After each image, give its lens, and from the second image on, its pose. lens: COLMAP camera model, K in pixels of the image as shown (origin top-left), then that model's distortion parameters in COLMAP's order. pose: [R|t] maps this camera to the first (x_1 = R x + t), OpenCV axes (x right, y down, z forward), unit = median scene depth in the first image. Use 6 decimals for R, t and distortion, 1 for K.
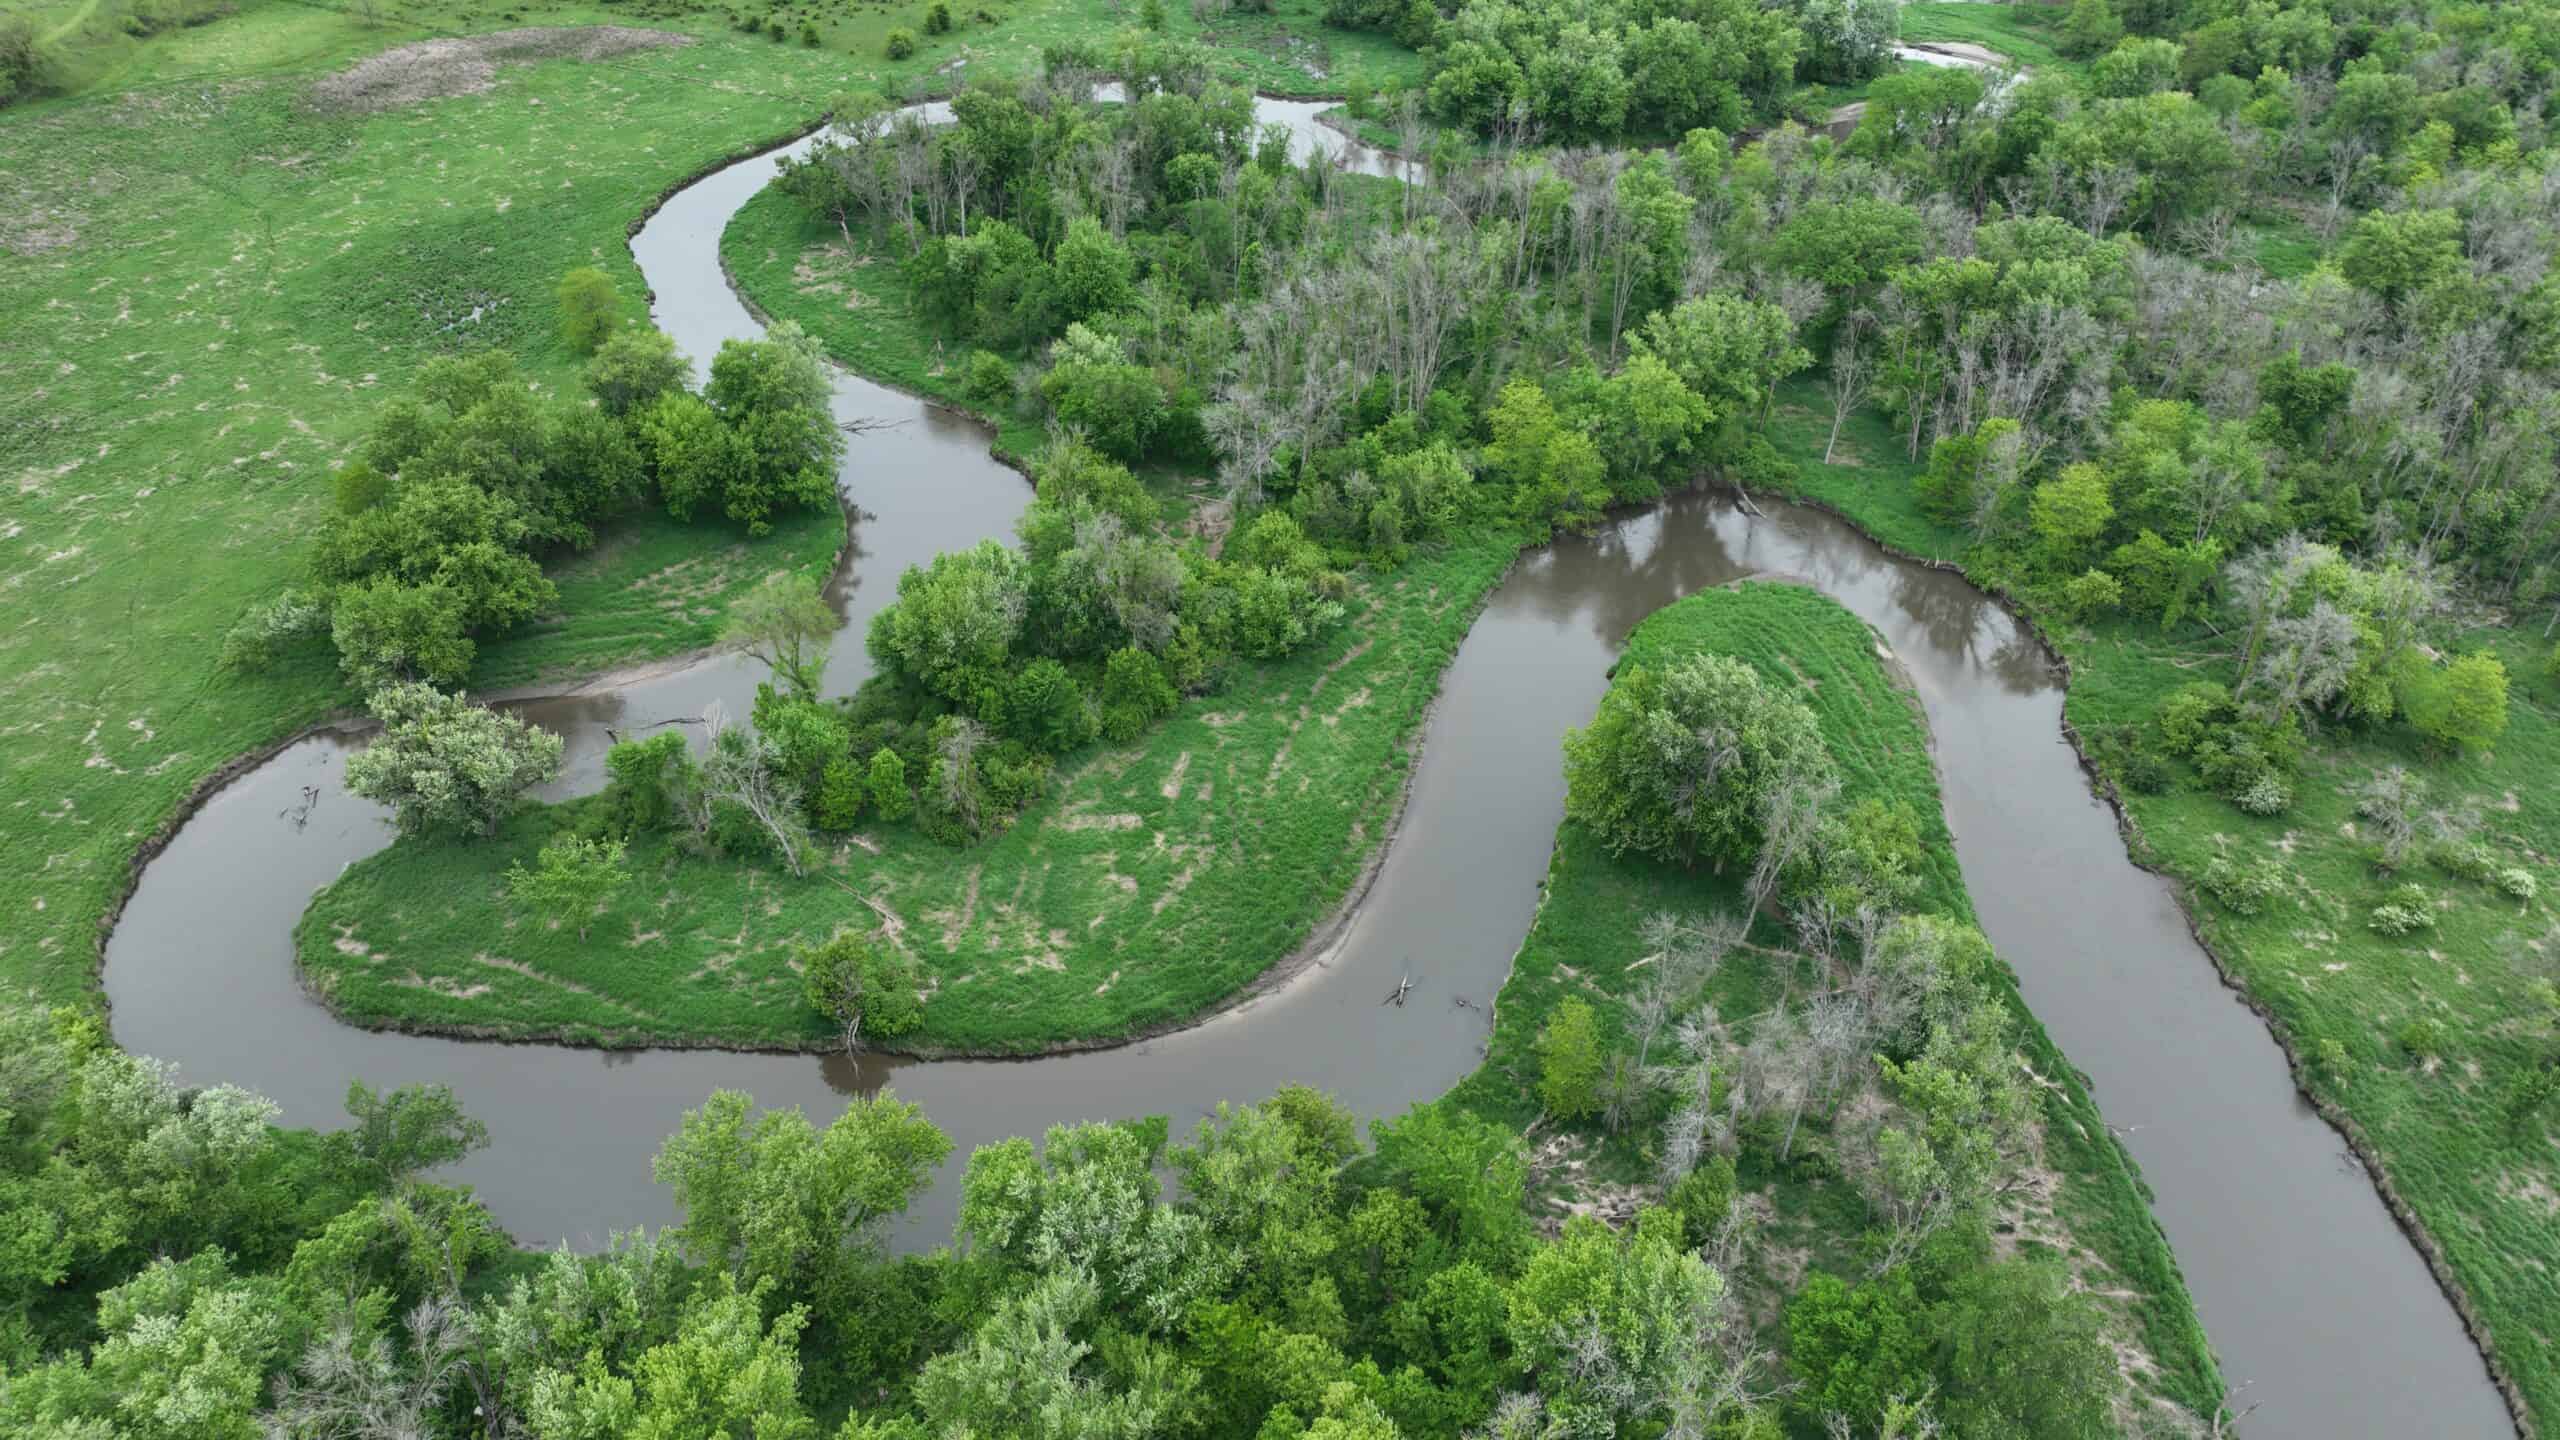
lens RADIAL K [[1811.7, 0, 1280.0], [0, 1811.7, 713.9], [0, 0, 1]] dist [0.000053, 0.024104]
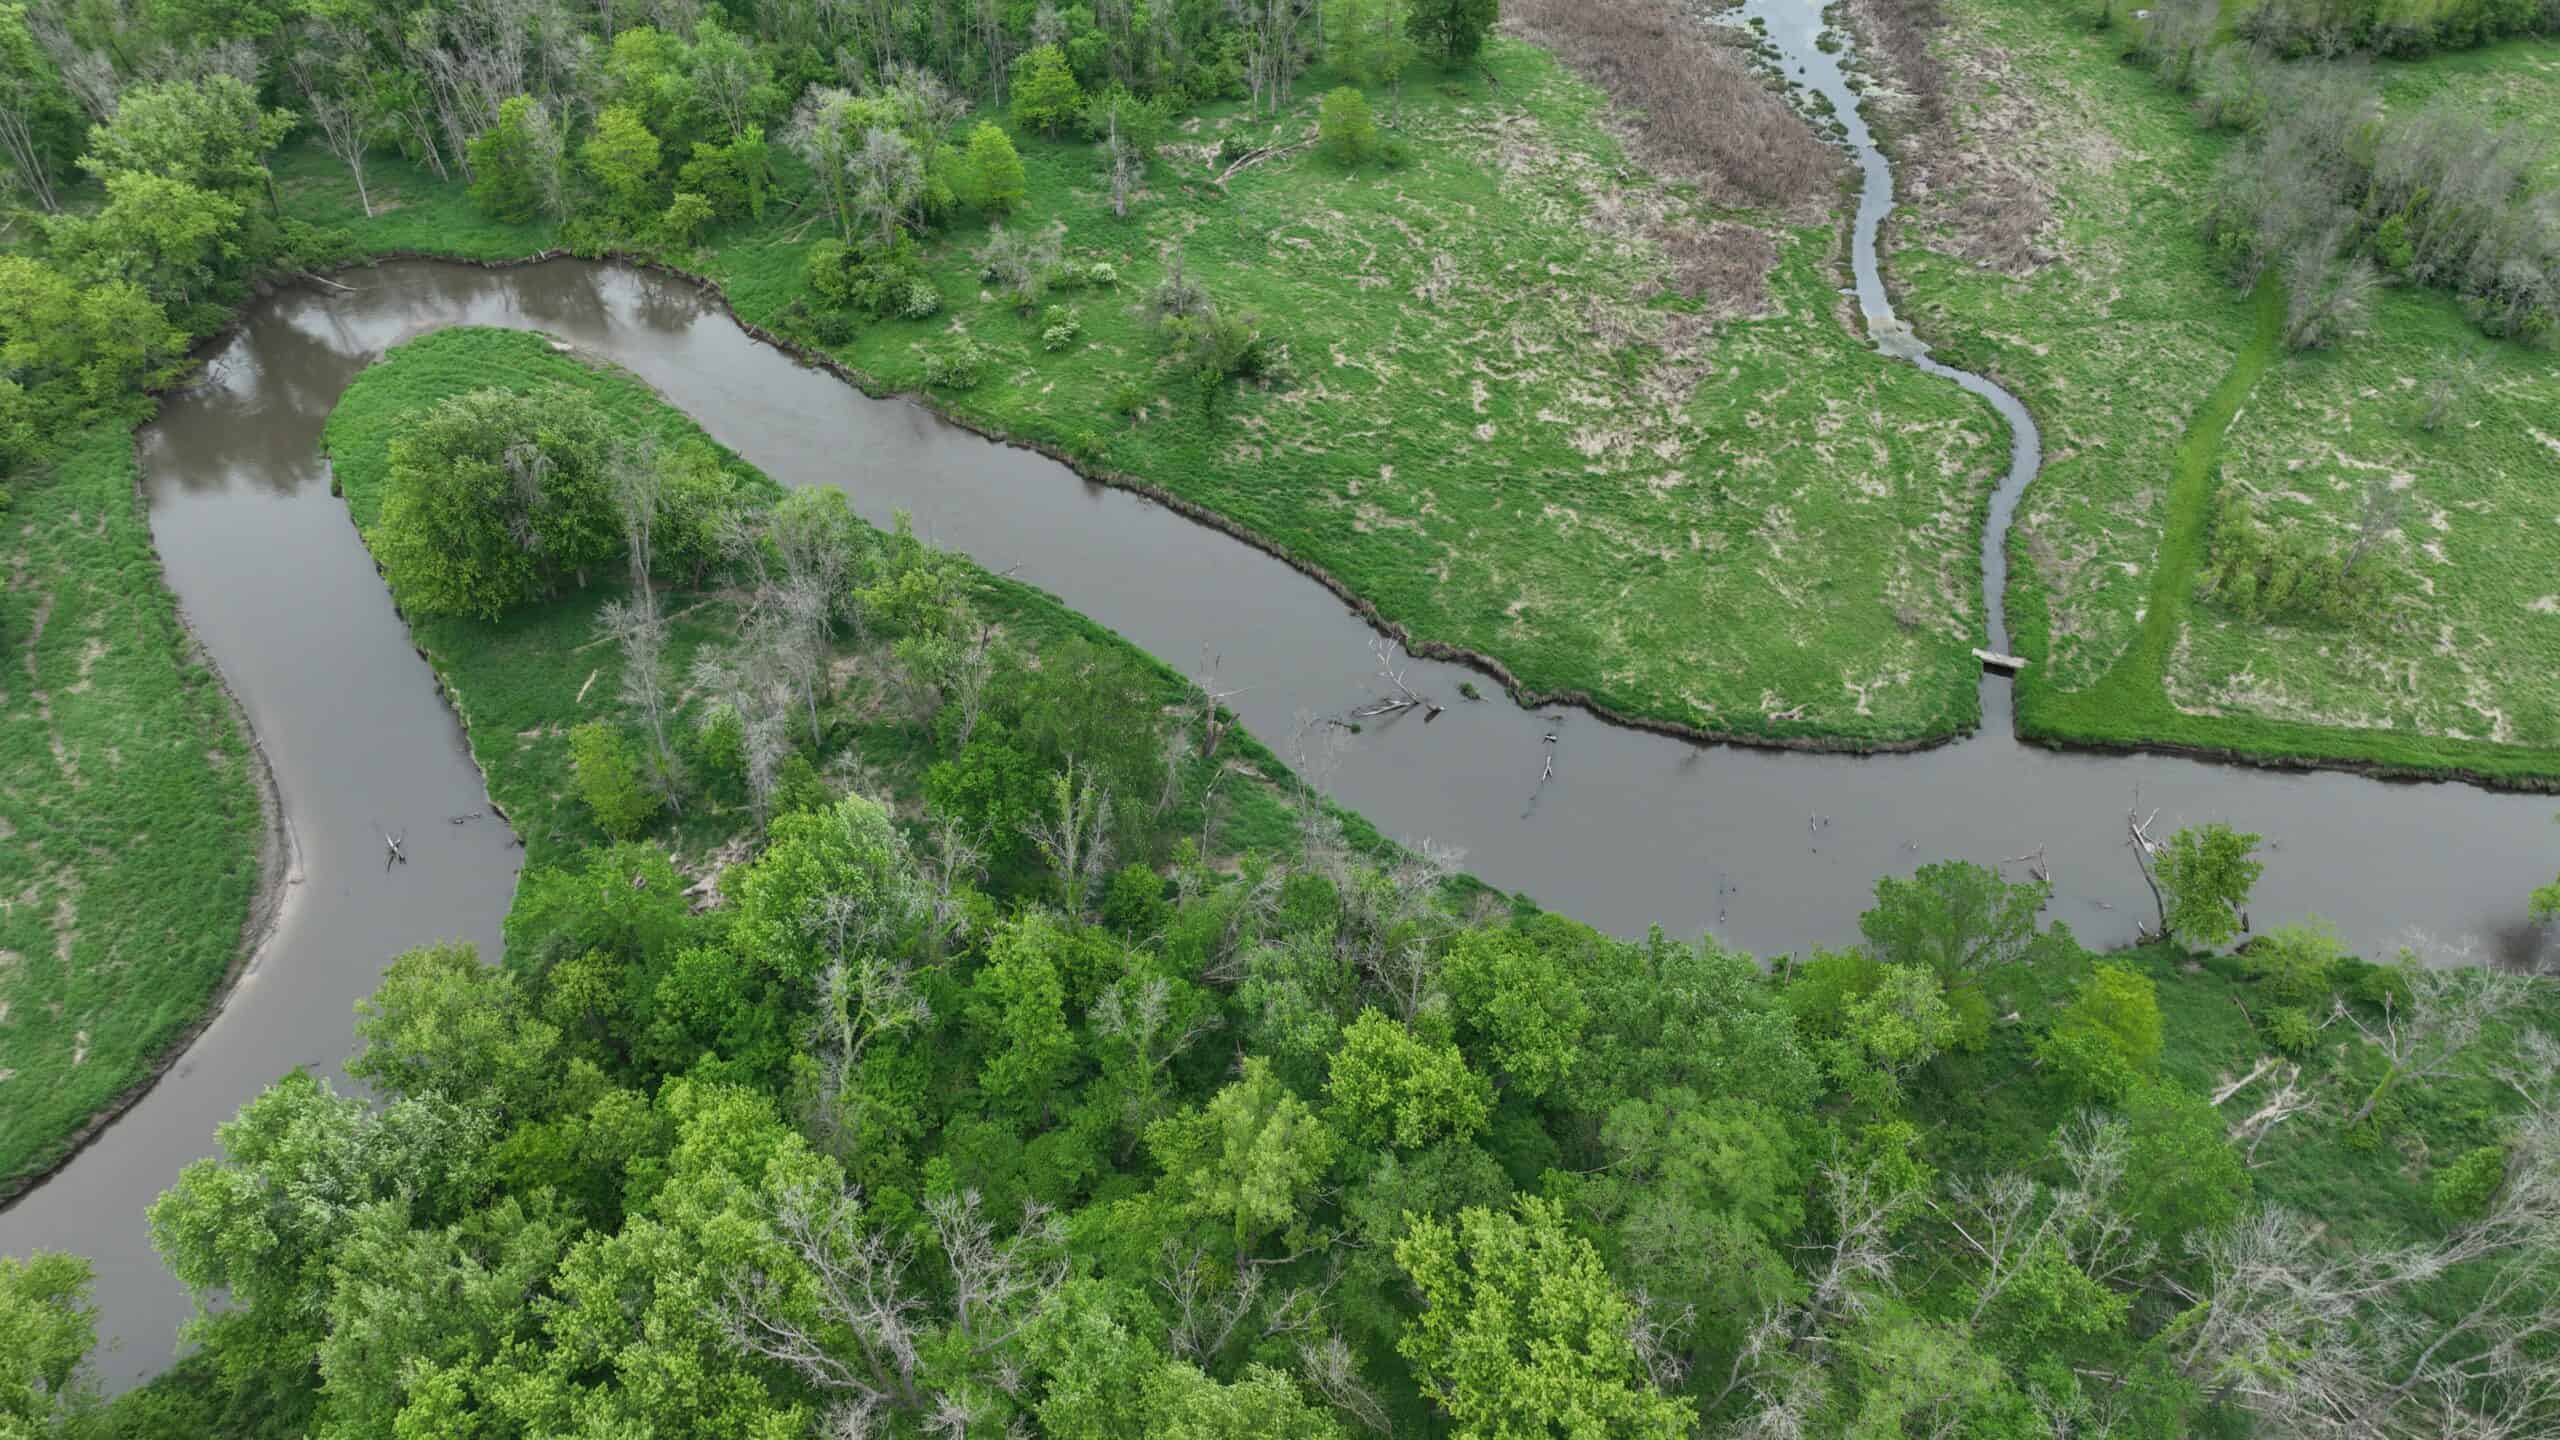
lens RADIAL K [[1811.7, 0, 1280.6], [0, 1811.7, 722.8], [0, 0, 1]] dist [0.000053, 0.024104]
pose [[0.601610, -0.552568, 0.576831, -0.148754], [0.471879, 0.828507, 0.301509, 0.028047], [-0.644513, 0.090804, 0.759183, -0.018300]]
